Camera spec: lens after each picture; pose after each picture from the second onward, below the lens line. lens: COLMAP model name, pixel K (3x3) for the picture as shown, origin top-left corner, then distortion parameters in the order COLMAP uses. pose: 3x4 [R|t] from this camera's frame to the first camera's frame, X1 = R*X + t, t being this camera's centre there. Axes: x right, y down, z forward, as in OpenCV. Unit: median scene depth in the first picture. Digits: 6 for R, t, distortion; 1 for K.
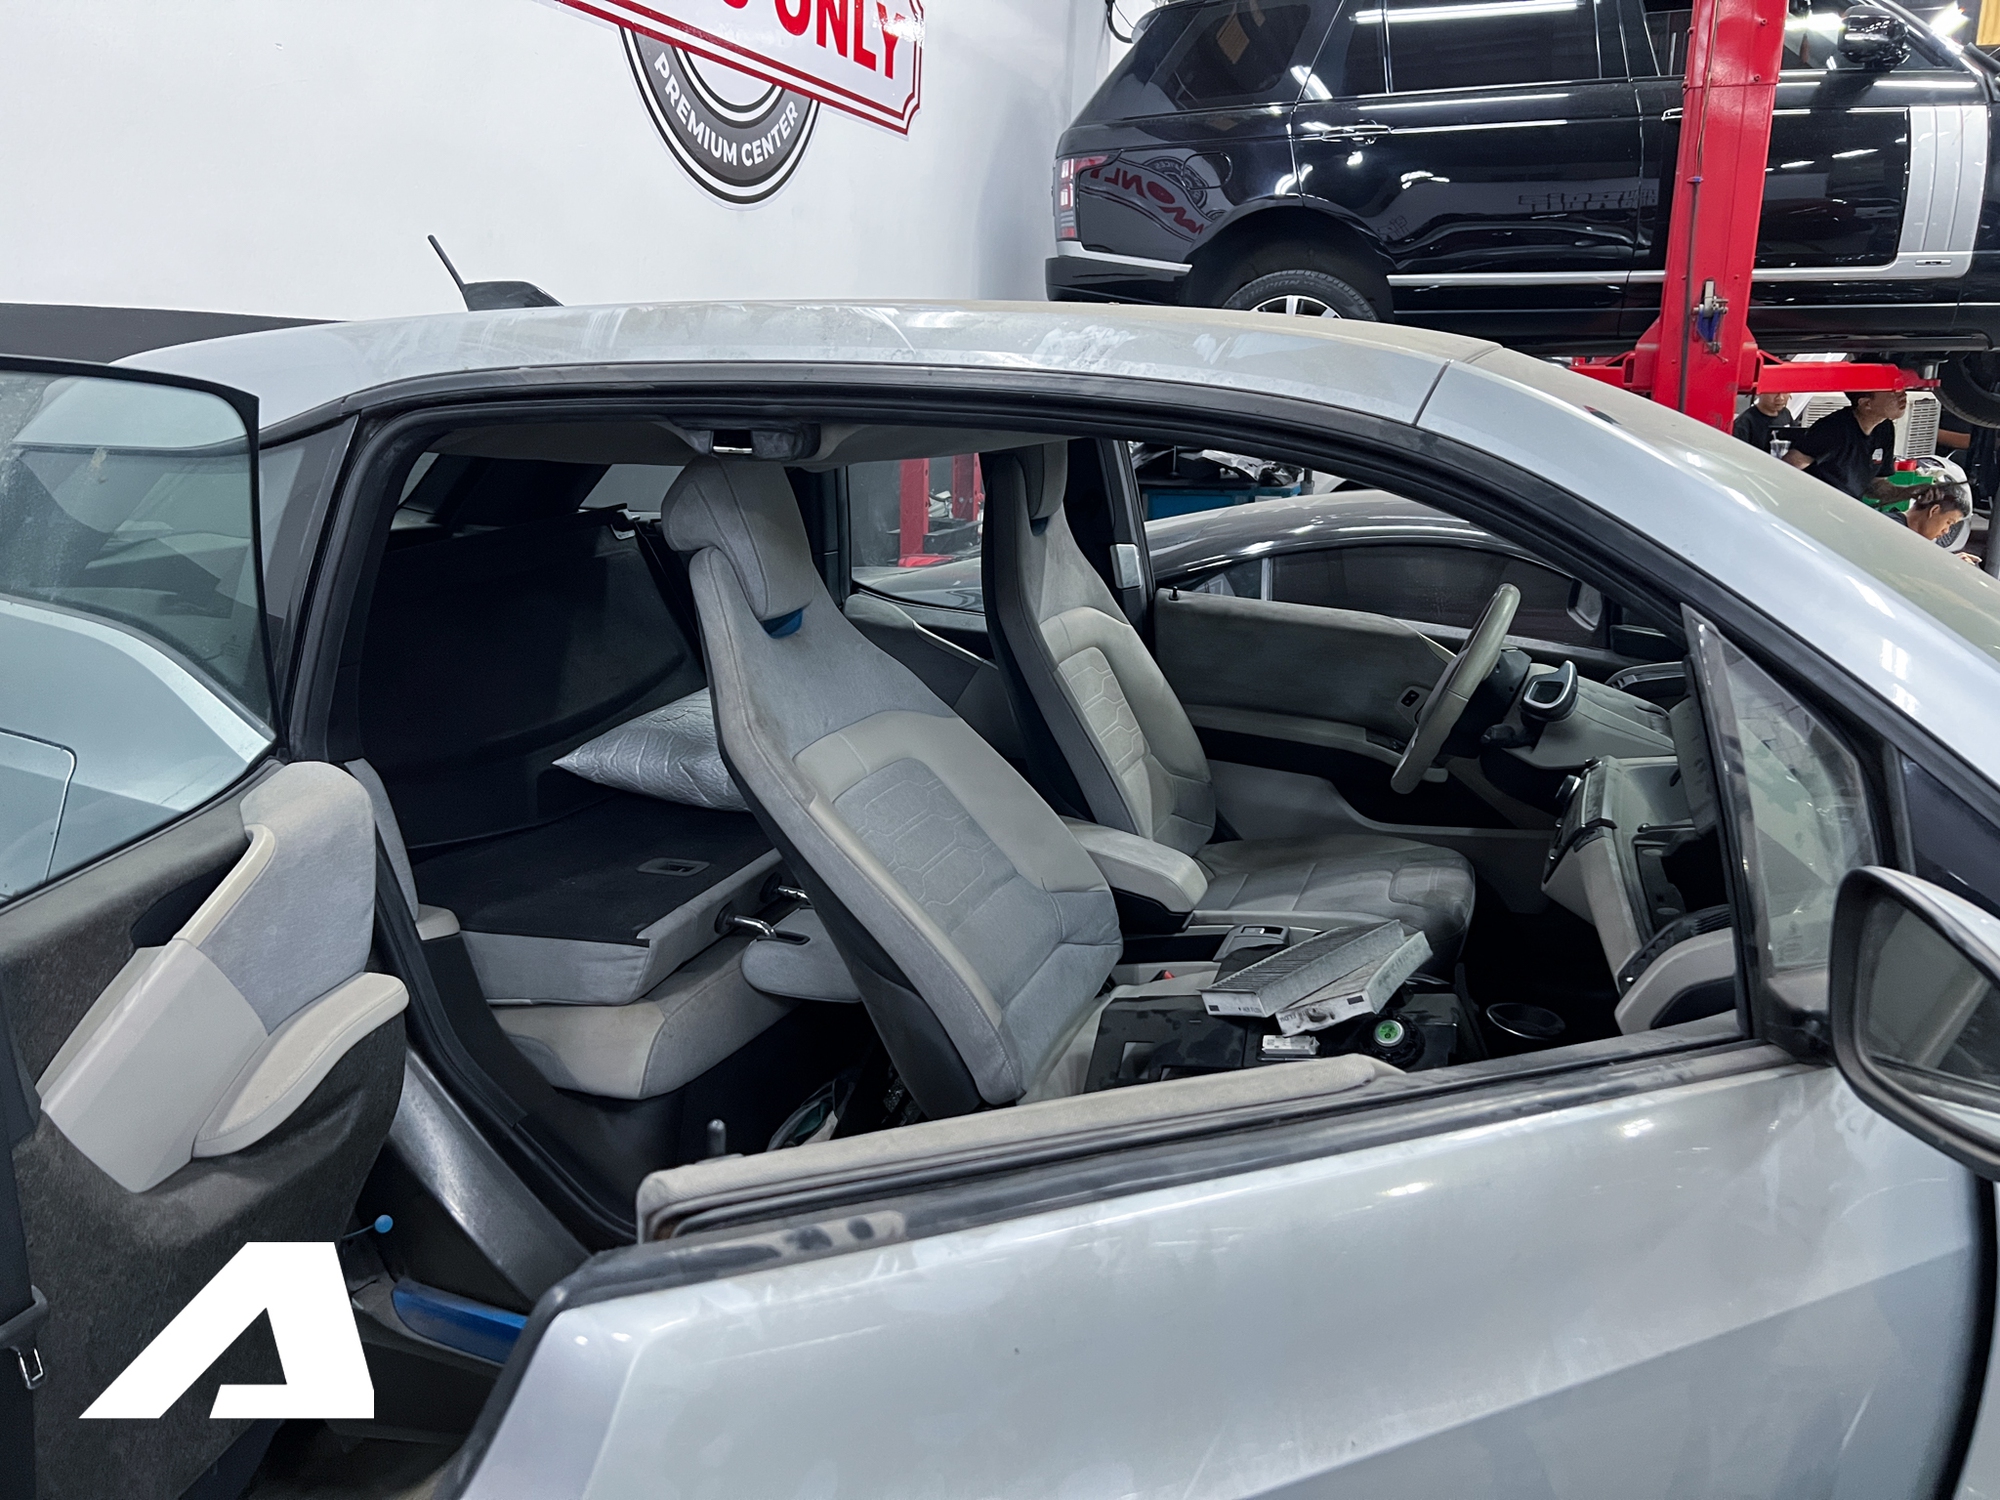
lens RADIAL K [[1501.0, 0, 993.6], [0, 1501.0, 752.6], [0, 0, 1]] dist [0.060224, -0.068453]
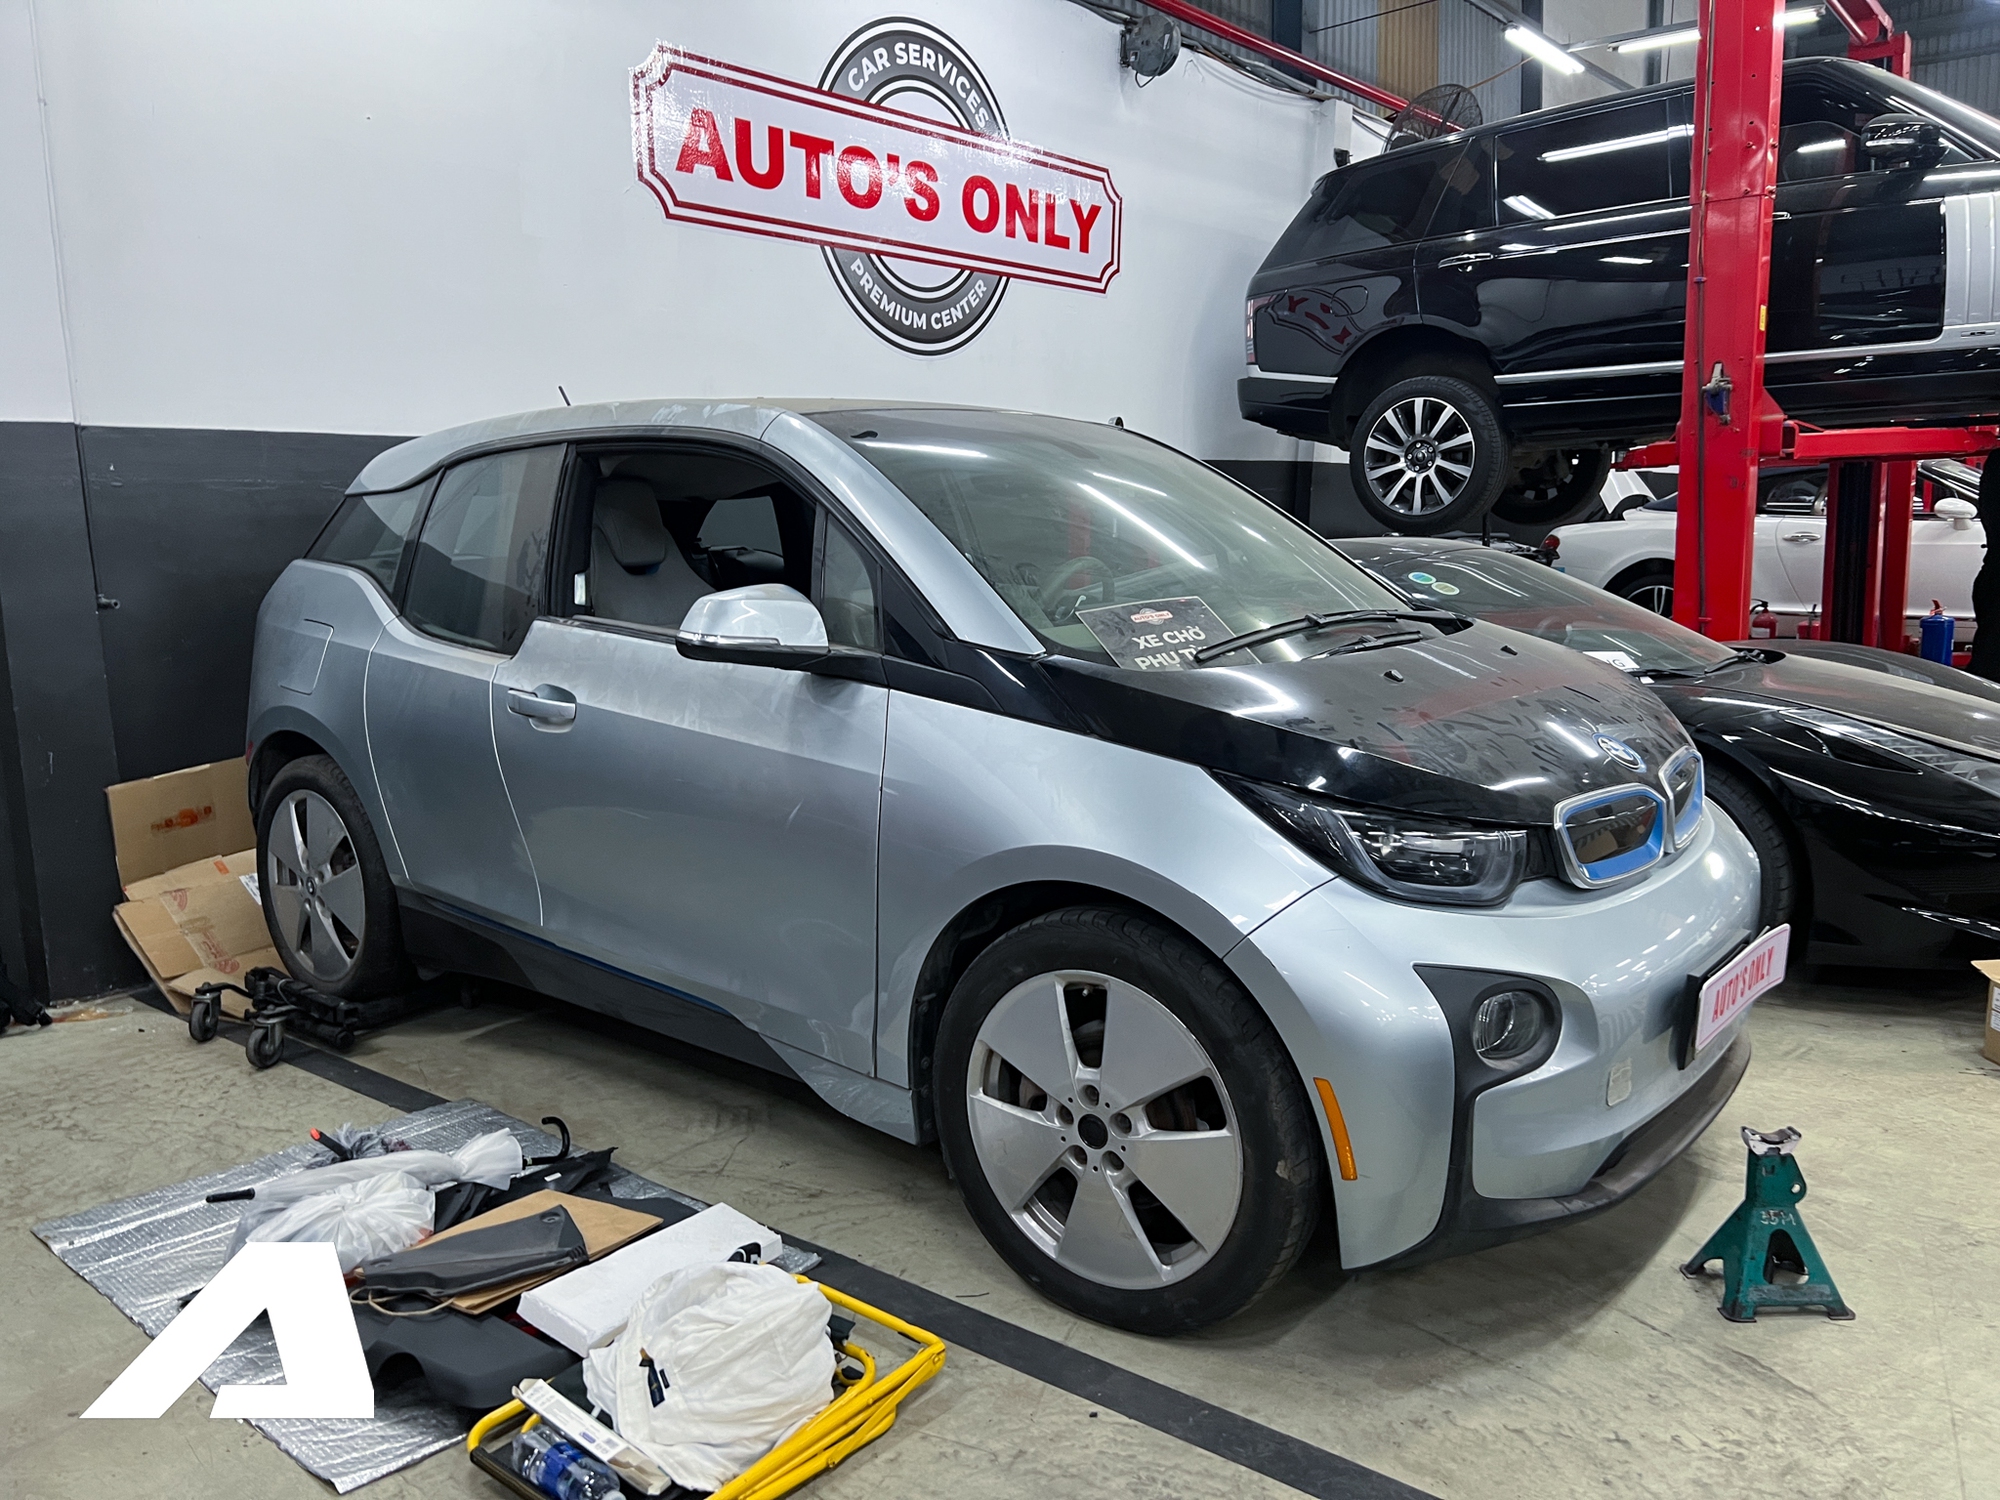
lens RADIAL K [[1501.0, 0, 993.6], [0, 1501.0, 752.6], [0, 0, 1]] dist [0.060224, -0.068453]
pose [[0.940431, 0.022497, -0.339239, 0.372485], [-0.052318, 0.995499, -0.079019, 0.108825], [0.335935, 0.092060, 0.937375, -0.249162]]
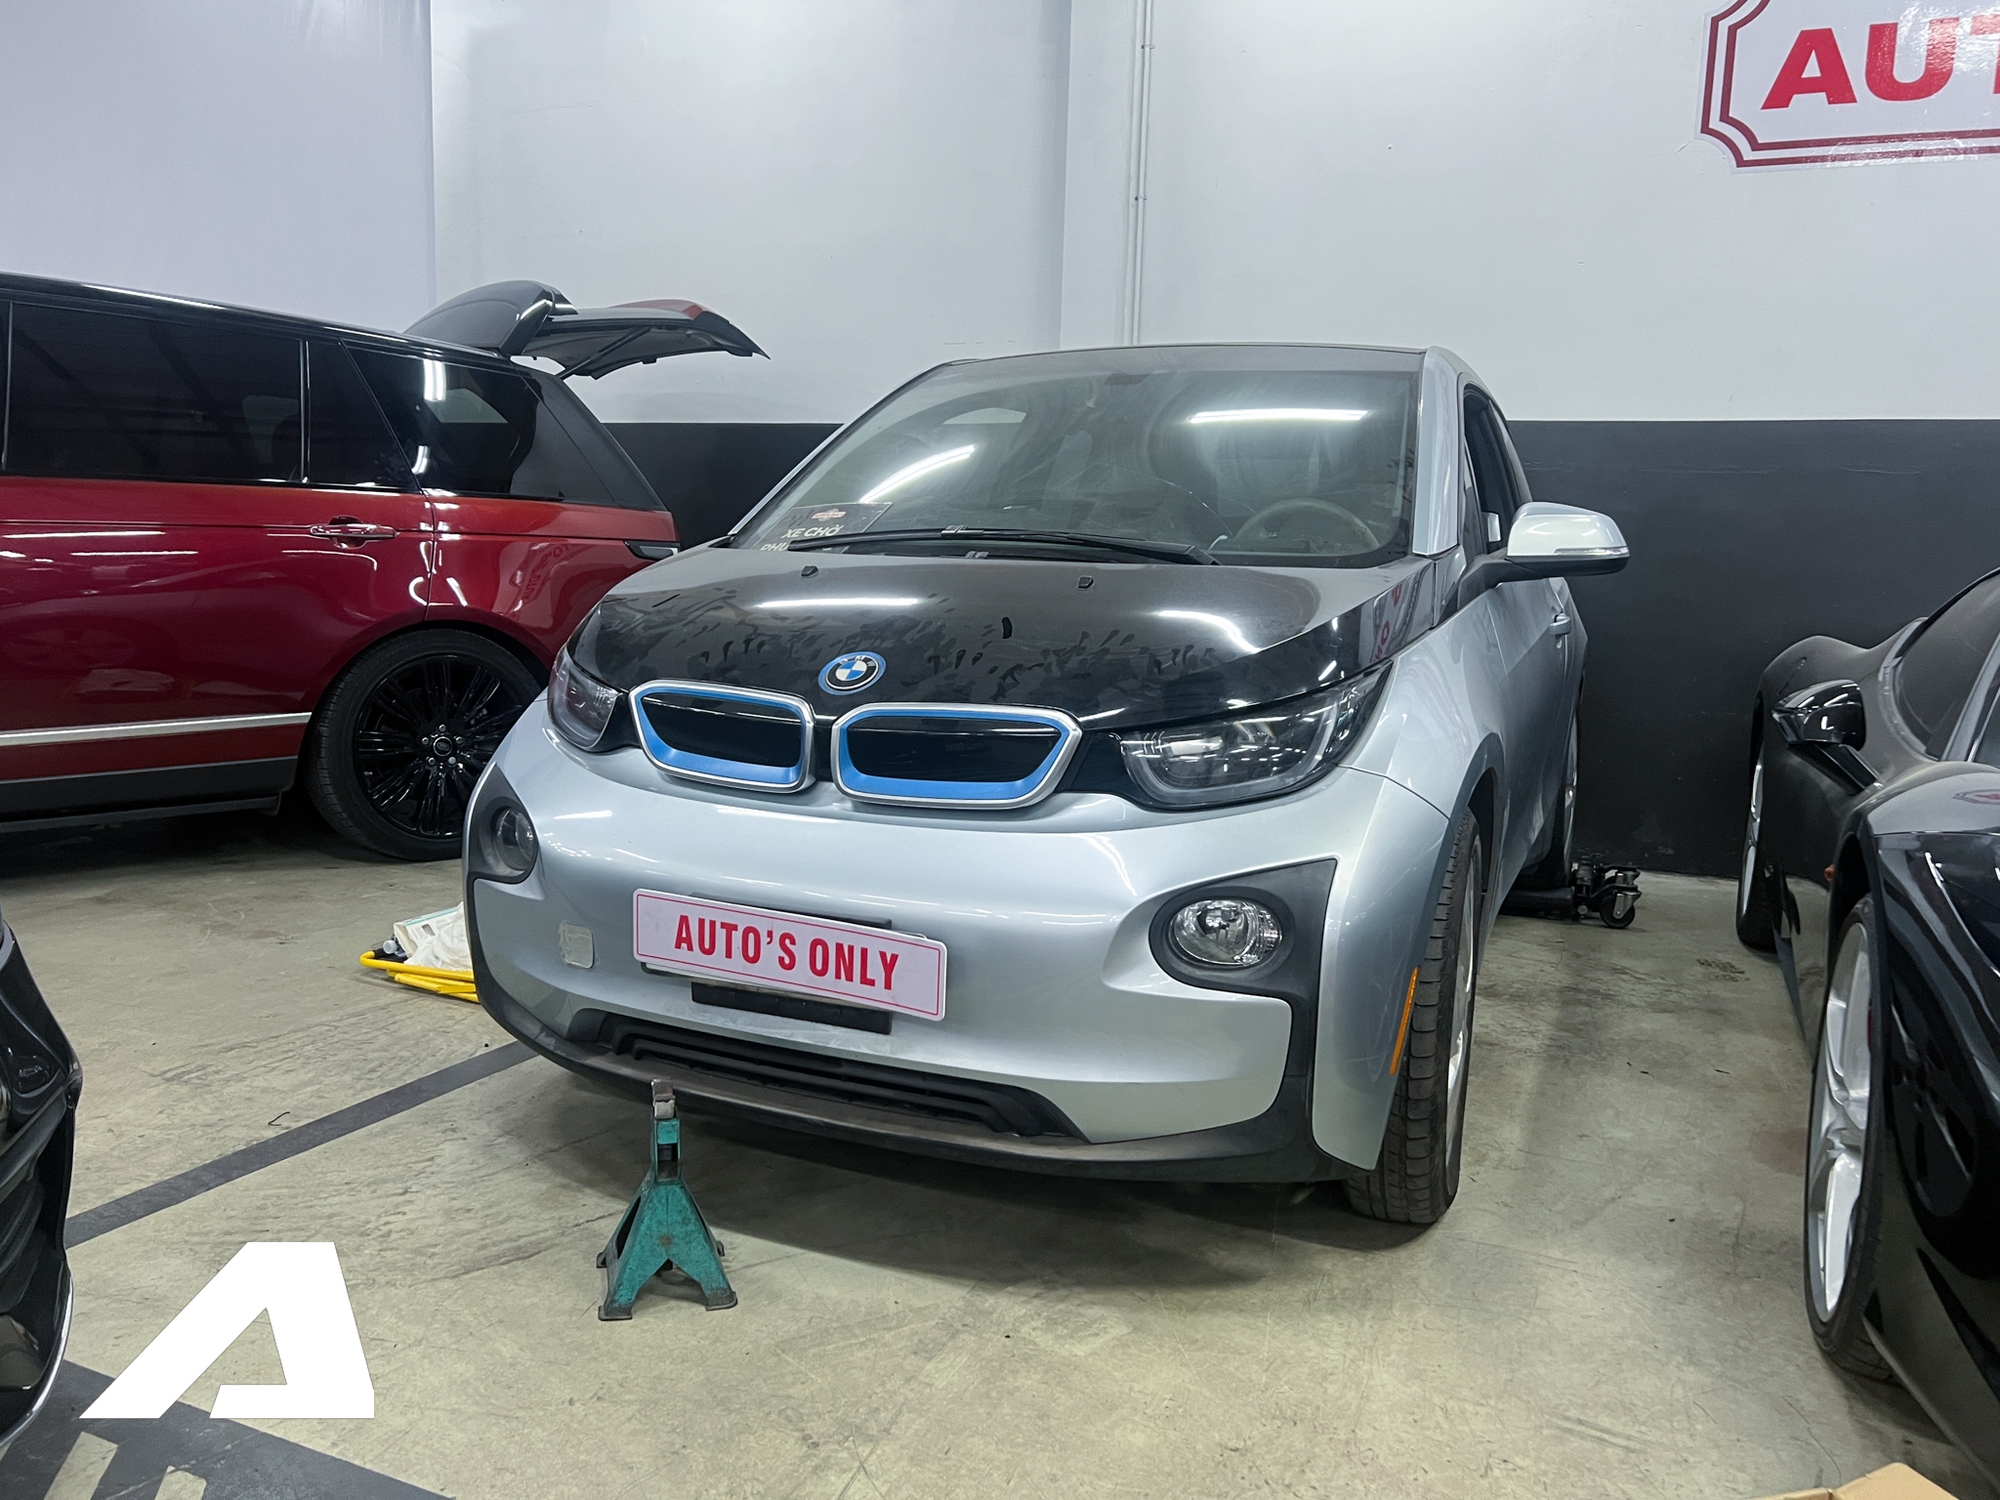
lens RADIAL K [[1497.3, 0, 974.1], [0, 1497.3, 722.7], [0, 0, 1]] dist [0.055023, -0.065864]
pose [[-0.072206, 0.105653, -0.991778, 0.844080], [-0.278209, 0.952773, 0.121753, 0.004309], [0.957803, 0.284713, -0.039403, 0.367894]]
